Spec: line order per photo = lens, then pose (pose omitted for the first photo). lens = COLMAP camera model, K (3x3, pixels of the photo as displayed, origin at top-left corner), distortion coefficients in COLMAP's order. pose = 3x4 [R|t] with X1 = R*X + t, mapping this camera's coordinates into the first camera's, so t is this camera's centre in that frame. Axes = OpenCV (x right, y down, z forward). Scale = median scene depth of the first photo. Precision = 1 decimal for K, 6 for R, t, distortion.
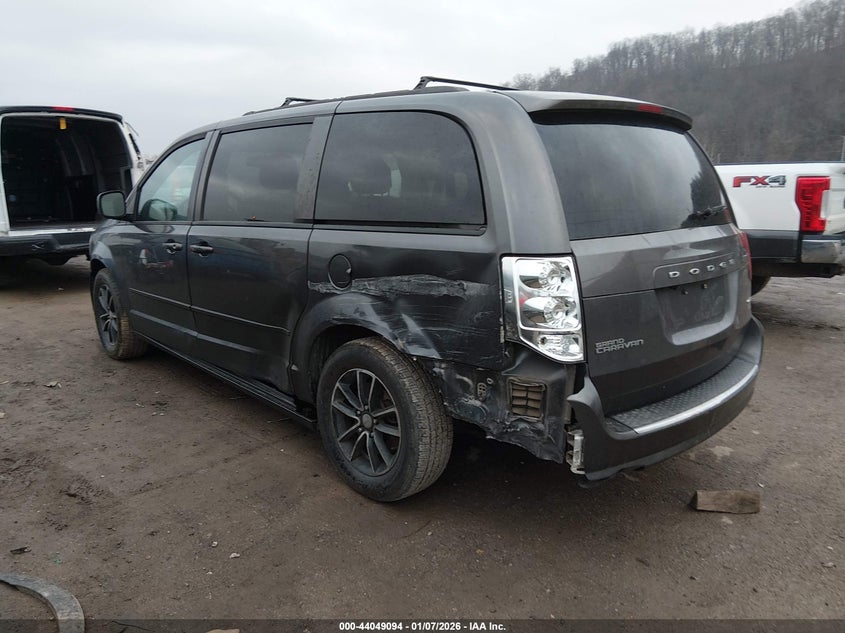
lens RADIAL K [[614.8, 0, 422.5], [0, 614.8, 316.5], [0, 0, 1]] dist [-0.000162, -0.000325]
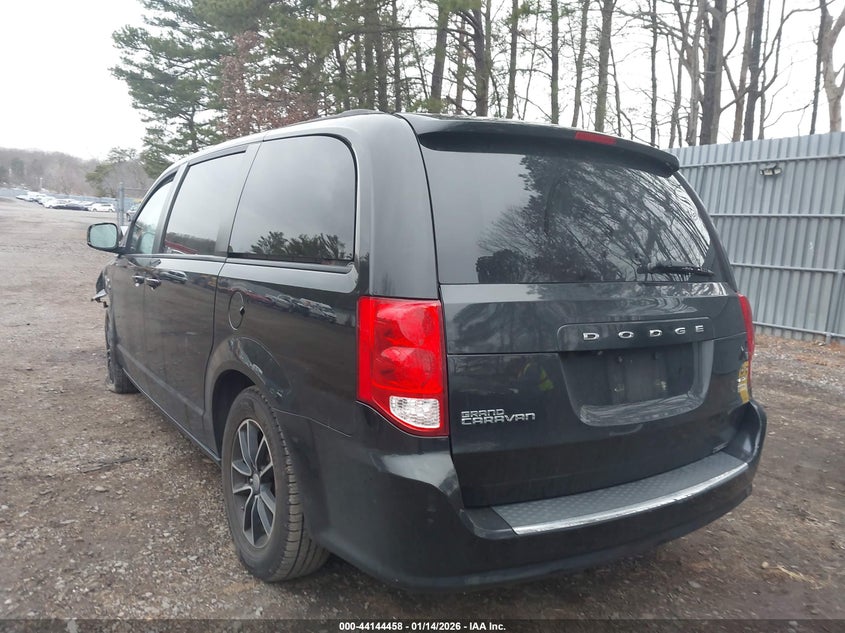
lens RADIAL K [[614.8, 0, 422.5], [0, 614.8, 316.5], [0, 0, 1]] dist [-0.000162, -0.000325]
pose [[0.985057, 0.055646, -0.162993, 0.335316], [-0.069403, 0.994379, -0.079955, -0.011515], [0.157627, 0.090073, 0.983382, 0.190343]]
